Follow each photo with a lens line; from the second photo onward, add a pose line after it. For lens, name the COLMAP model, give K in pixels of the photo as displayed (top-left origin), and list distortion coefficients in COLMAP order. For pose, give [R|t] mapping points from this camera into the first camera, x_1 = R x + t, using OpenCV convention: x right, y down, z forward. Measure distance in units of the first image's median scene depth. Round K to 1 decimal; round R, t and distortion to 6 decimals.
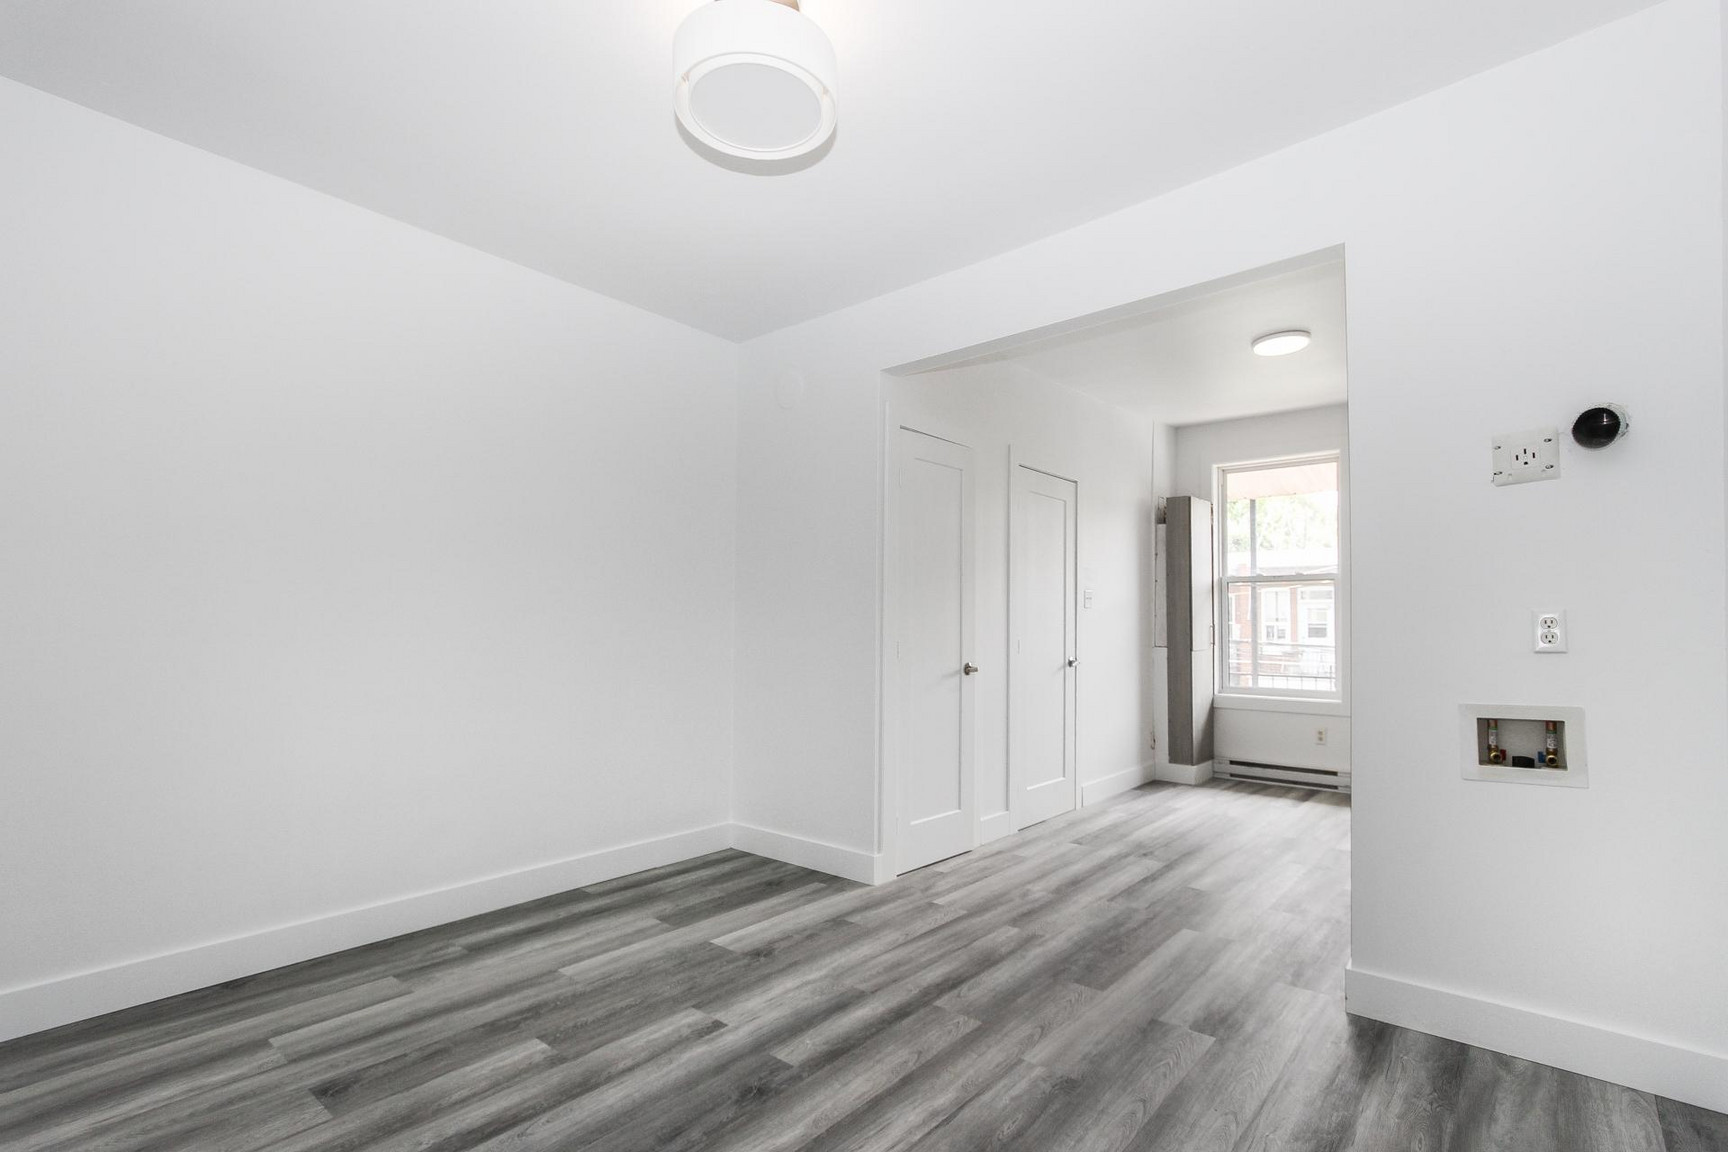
lens RADIAL K [[818.3, 0, 880.9], [0, 818.3, 617.4], [0, 0, 1]] dist [0.001786, 0.000781]
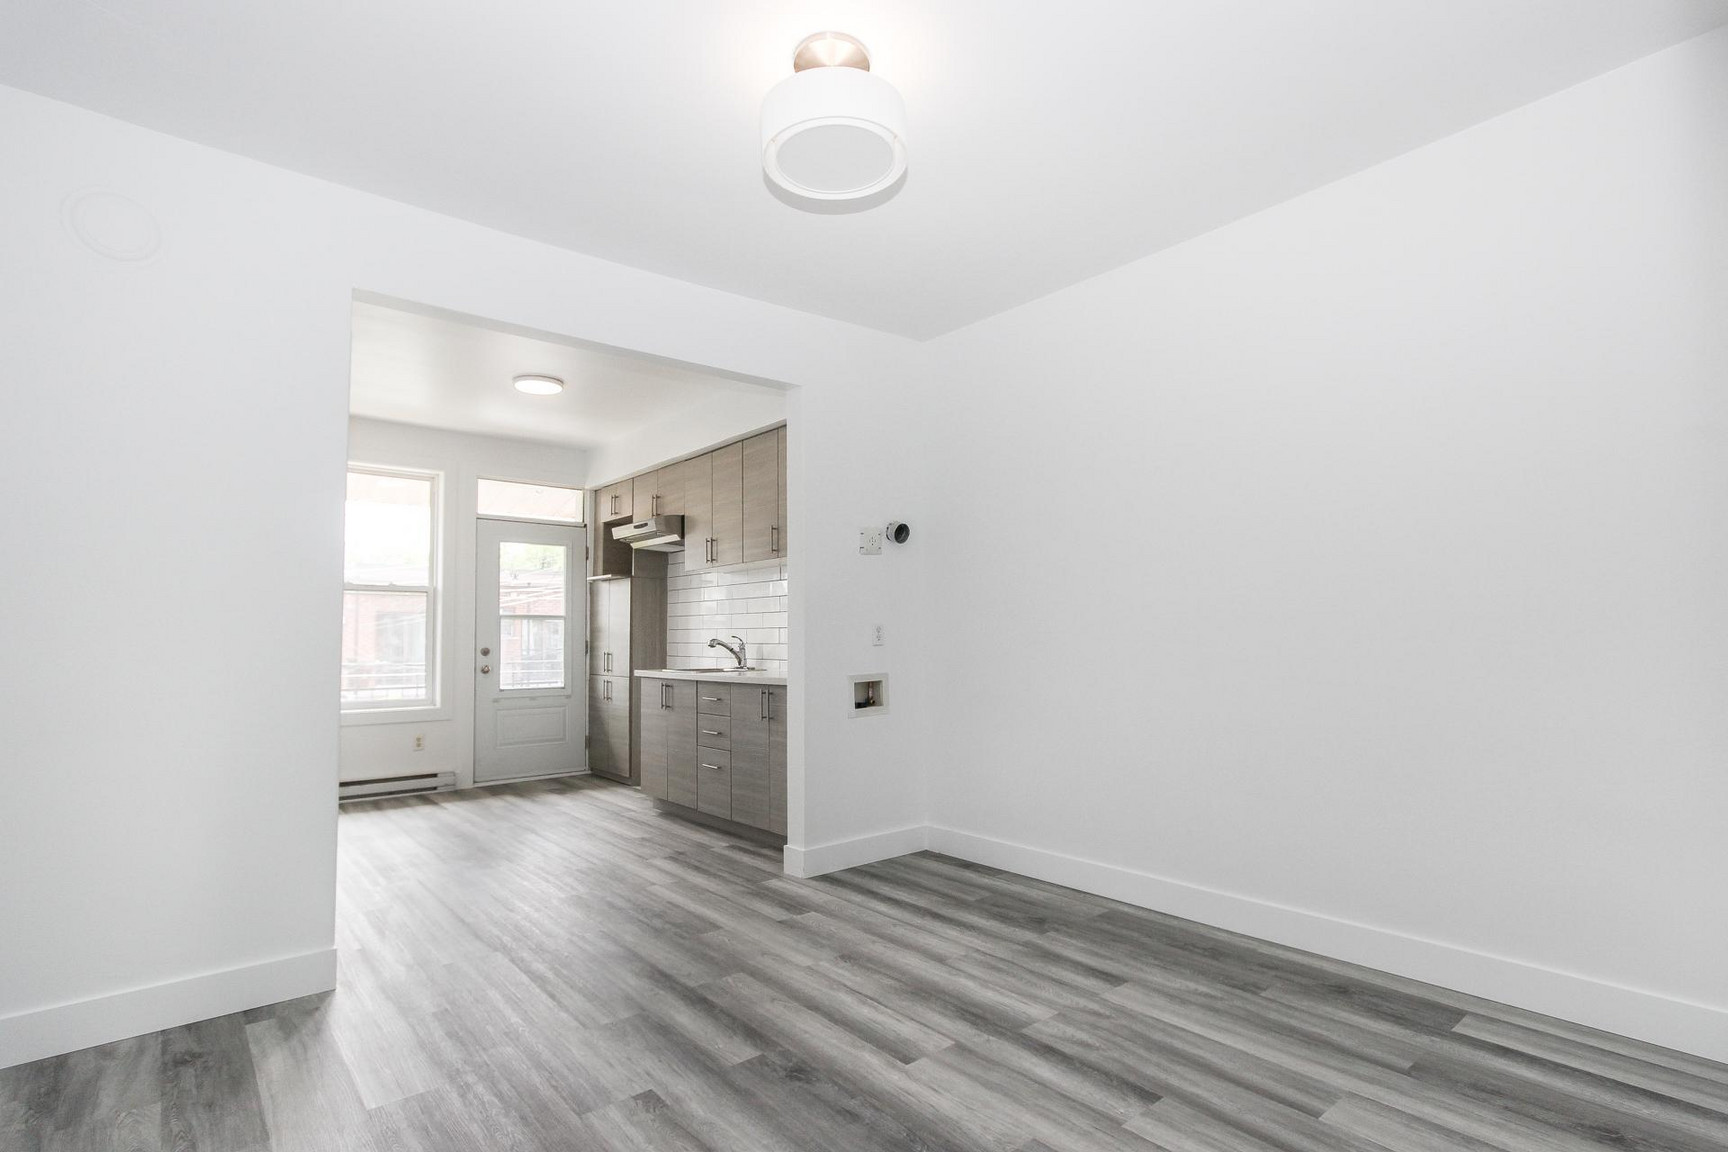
lens RADIAL K [[830.9, 0, 883.3], [0, 830.9, 609.1], [0, 0, 1]] dist [0.000760, 0.000560]
pose [[0.167909, 0.032125, 0.985279, -0.804876], [-0.003227, 0.999481, -0.032038, 0.016073], [-0.985797, 0.002200, 0.167926, 0.481252]]
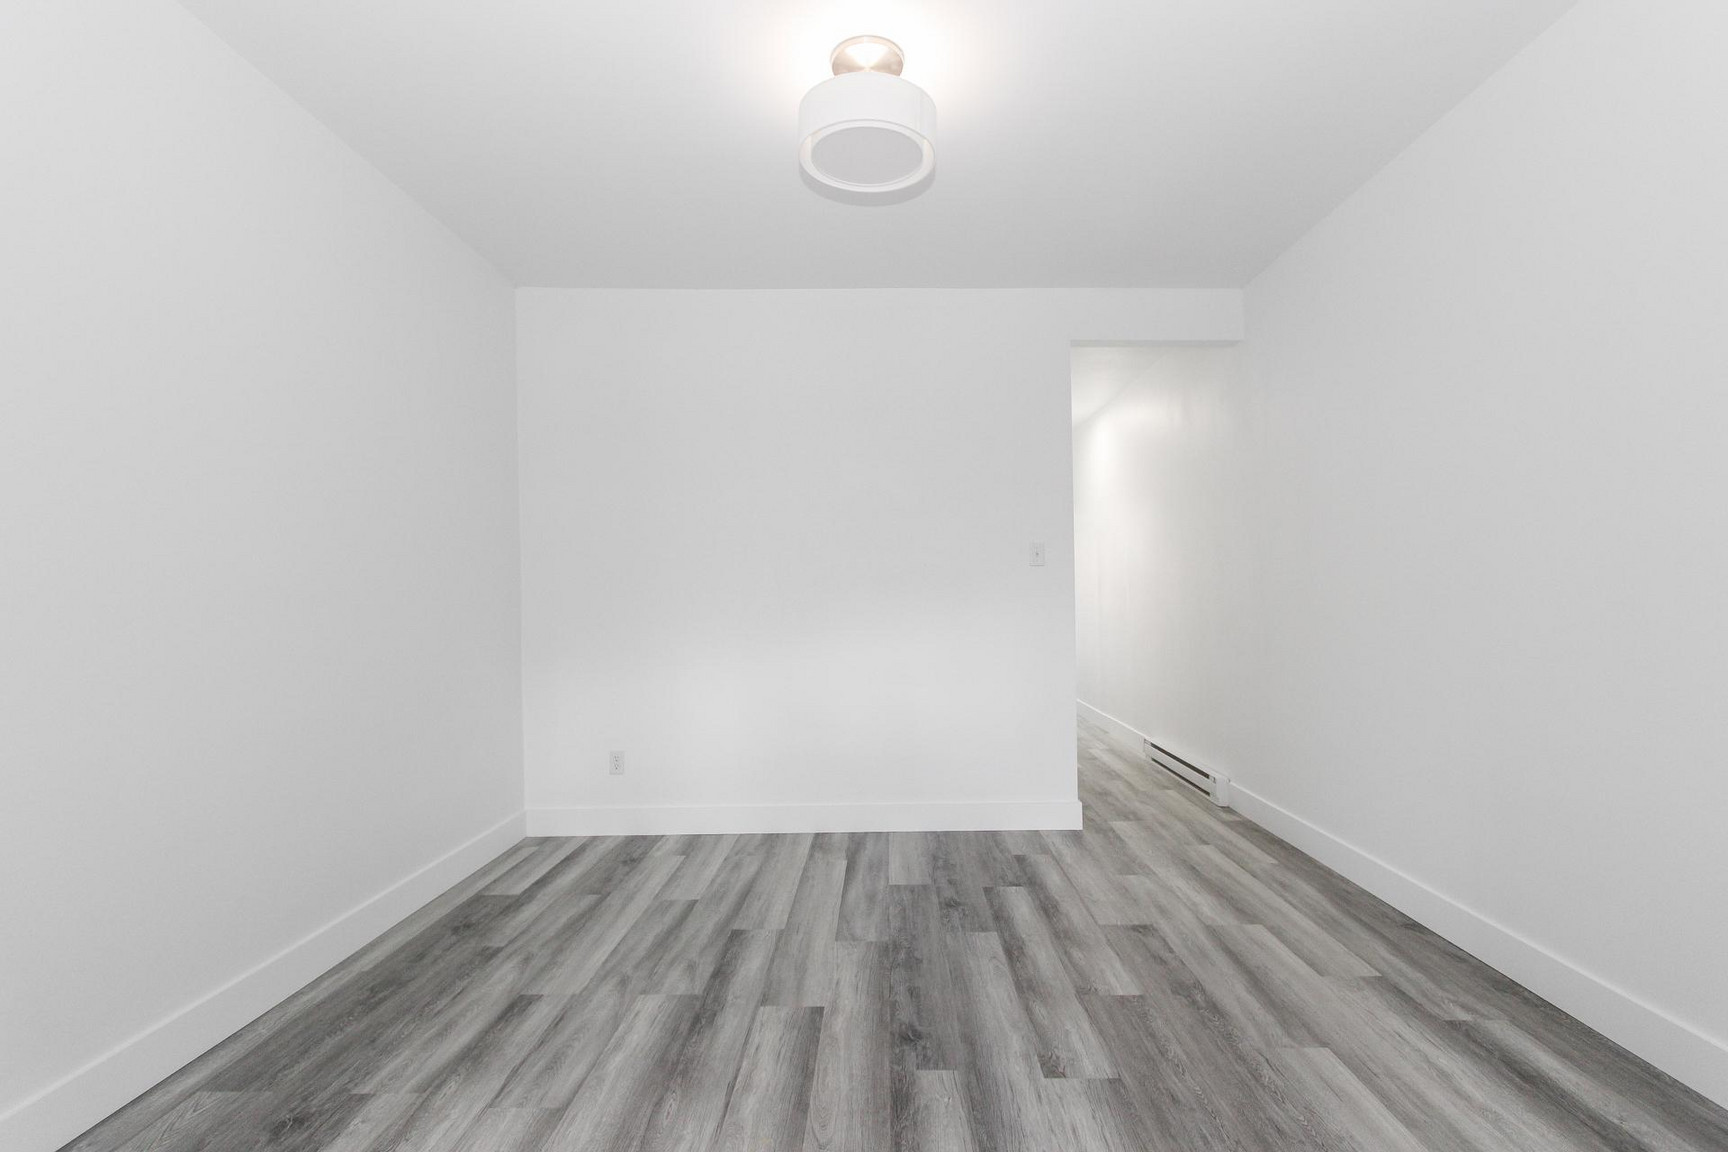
lens RADIAL K [[793.2, 0, 871.4], [0, 793.2, 582.3], [0, 0, 1]] dist [0.002355, 0.000770]
pose [[-0.784552, -0.003165, -0.620055, 0.353937], [0.019757, 0.999352, -0.030100, 0.014839], [0.619749, -0.035865, -0.783980, 1.210271]]
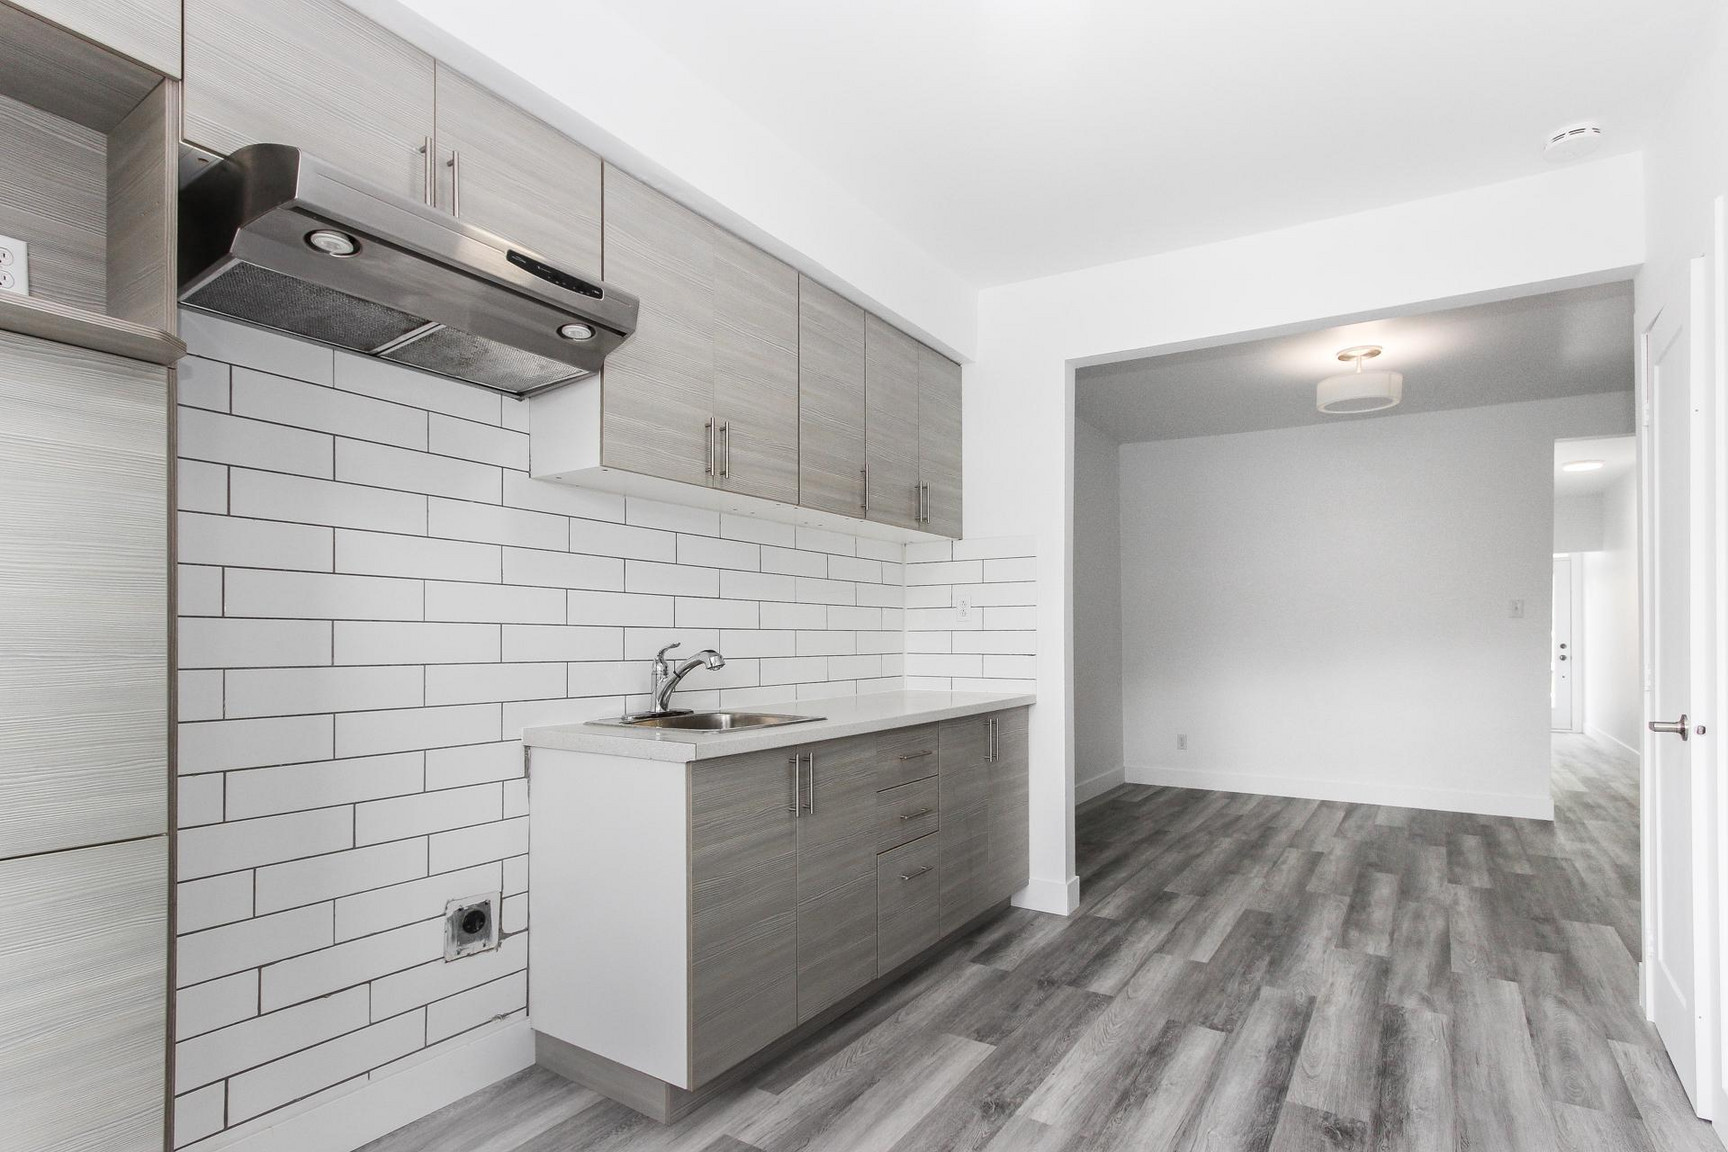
lens RADIAL K [[844.2, 0, 884.9], [0, 844.2, 643.0], [0, 0, 1]] dist [0.001898, 0.000433]
pose [[-0.993799, -0.001443, -0.111182, 0.885032], [-0.000701, 0.999977, -0.006716, 0.022393], [0.111189, -0.006597, -0.993777, 2.015545]]
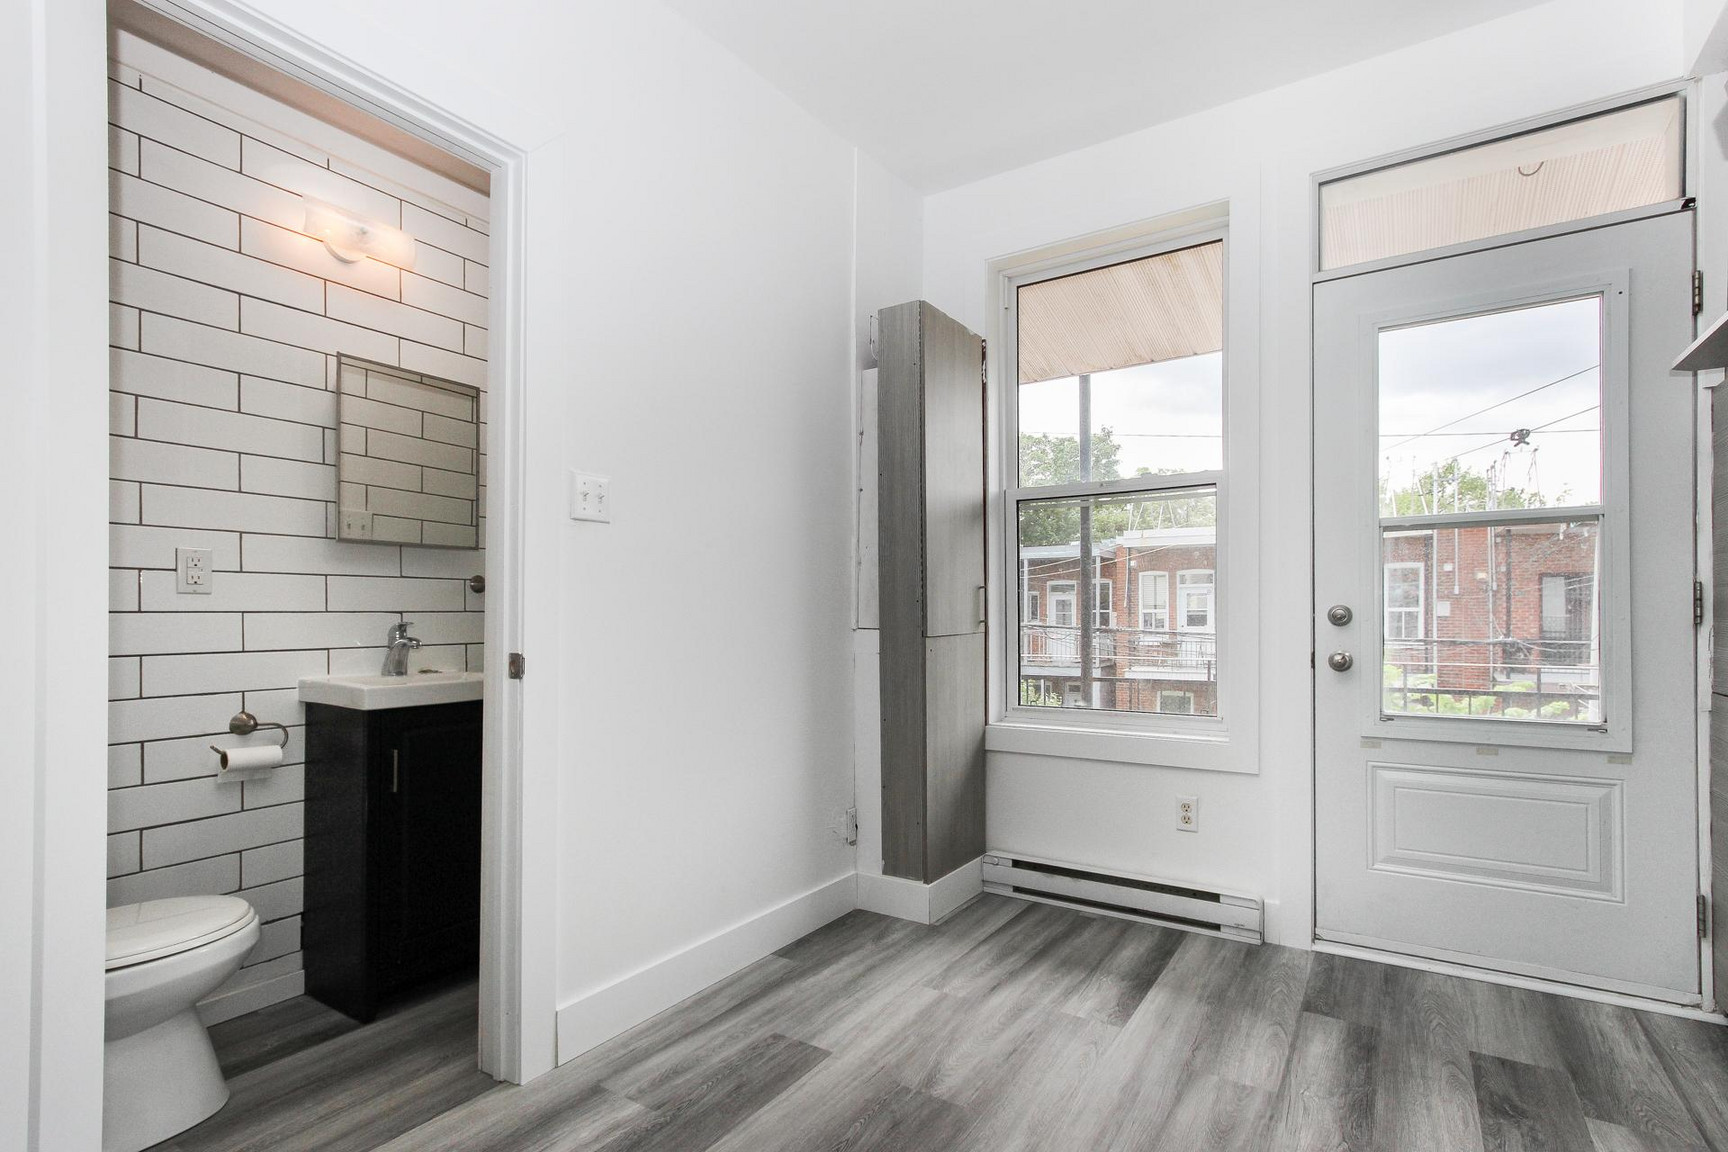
lens RADIAL K [[818.3, 0, 880.9], [0, 818.3, 617.4], [0, 0, 1]] dist [0.001786, 0.000781]
pose [[0.993016, -0.007509, 0.117739, 0.608349], [0.006782, 0.999955, 0.006573, 0.054507], [-0.117783, -0.005729, 0.993023, 1.093870]]
